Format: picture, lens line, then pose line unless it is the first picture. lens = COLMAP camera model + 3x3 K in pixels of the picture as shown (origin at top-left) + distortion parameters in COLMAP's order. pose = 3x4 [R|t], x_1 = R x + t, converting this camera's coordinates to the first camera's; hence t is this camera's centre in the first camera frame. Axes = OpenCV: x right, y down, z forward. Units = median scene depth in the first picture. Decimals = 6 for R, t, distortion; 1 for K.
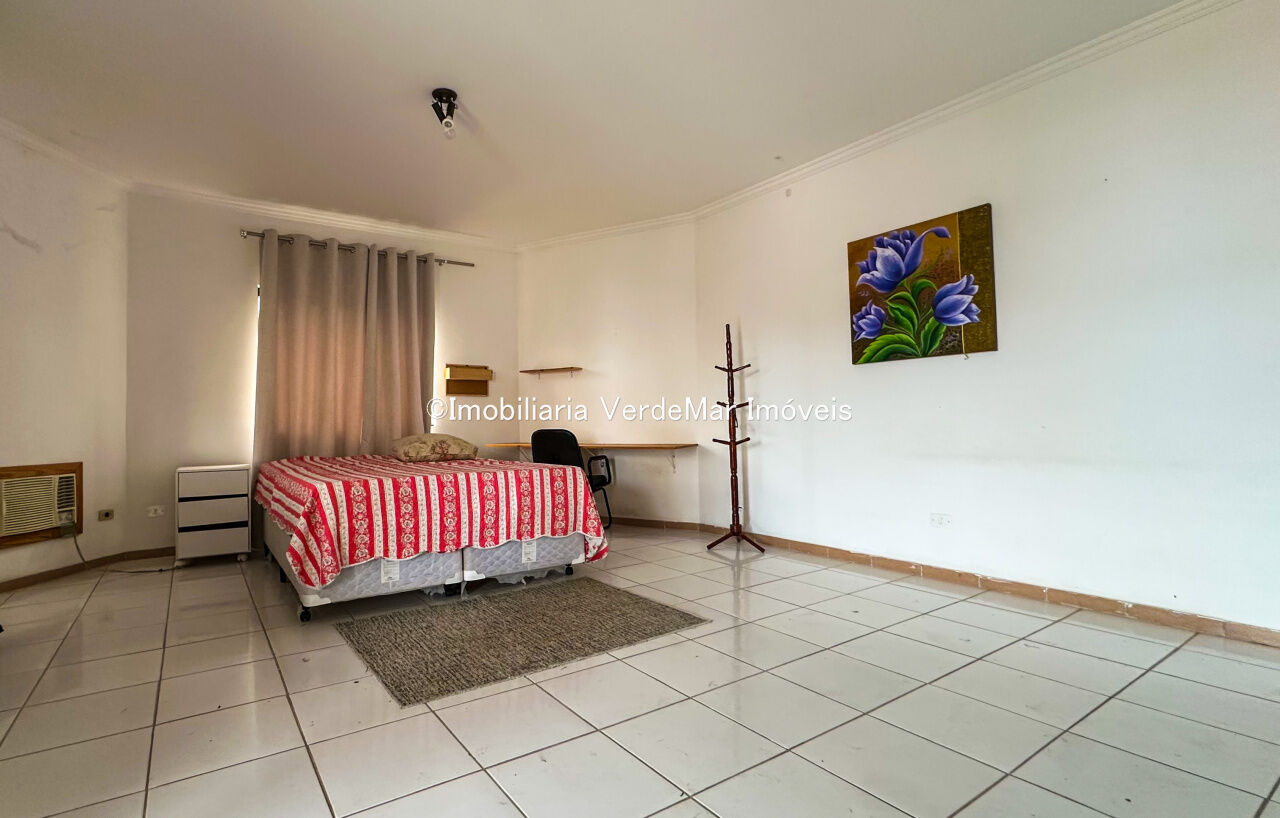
lens RADIAL K [[518.7, 0, 639.7], [0, 518.7, 398.0], [0, 0, 1]] dist [0.000430, -0.000098]
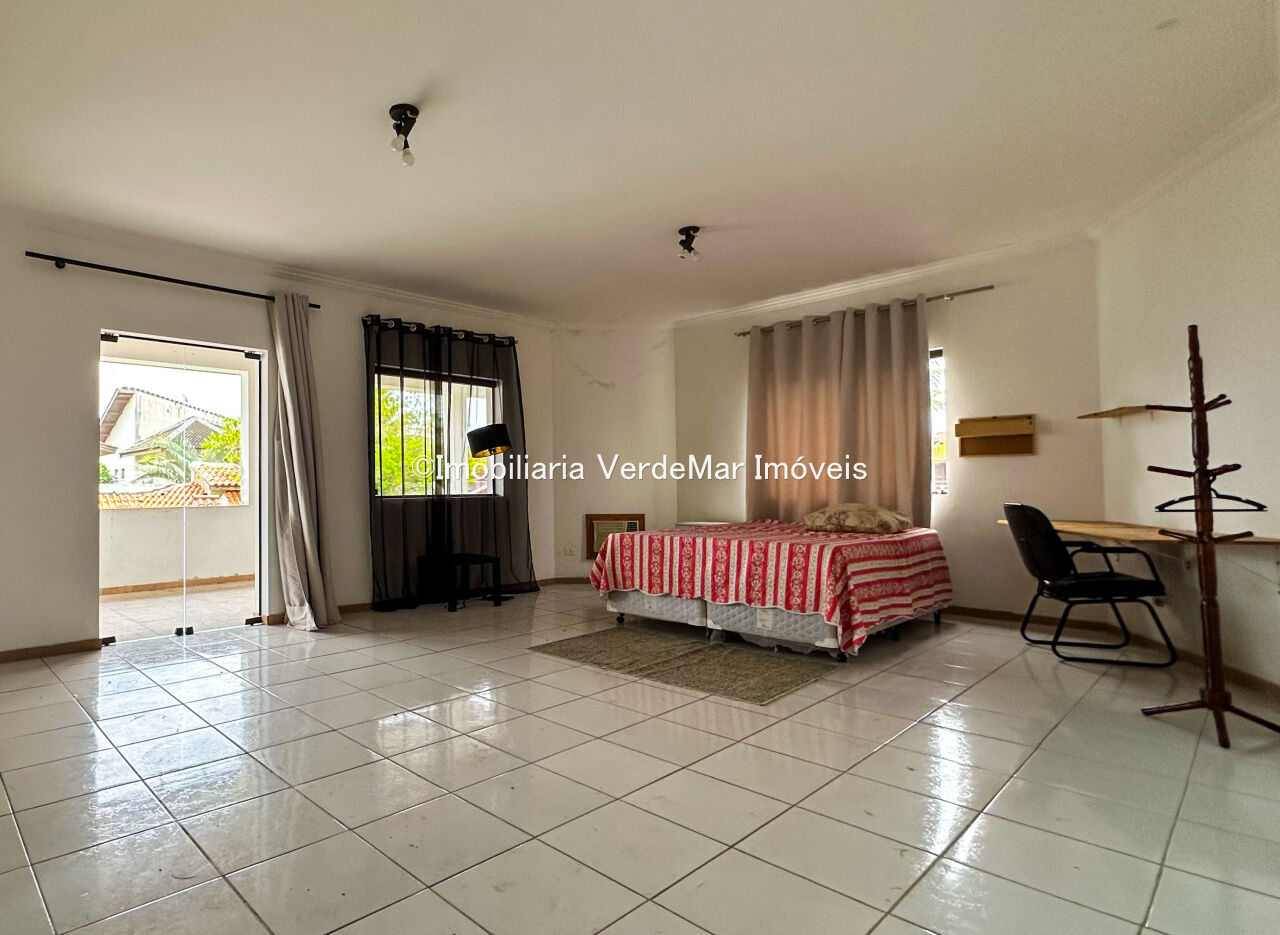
lens RADIAL K [[748.8, 0, 640.0], [0, 748.8, 467.5], [0, 0, 1]] dist [0.000558, 0.000558]
pose [[0.320007, -0.010178, -0.947361, 1.151187], [0.040343, 0.999182, 0.002893, -0.026643], [0.946556, -0.039145, 0.320155, 0.281447]]
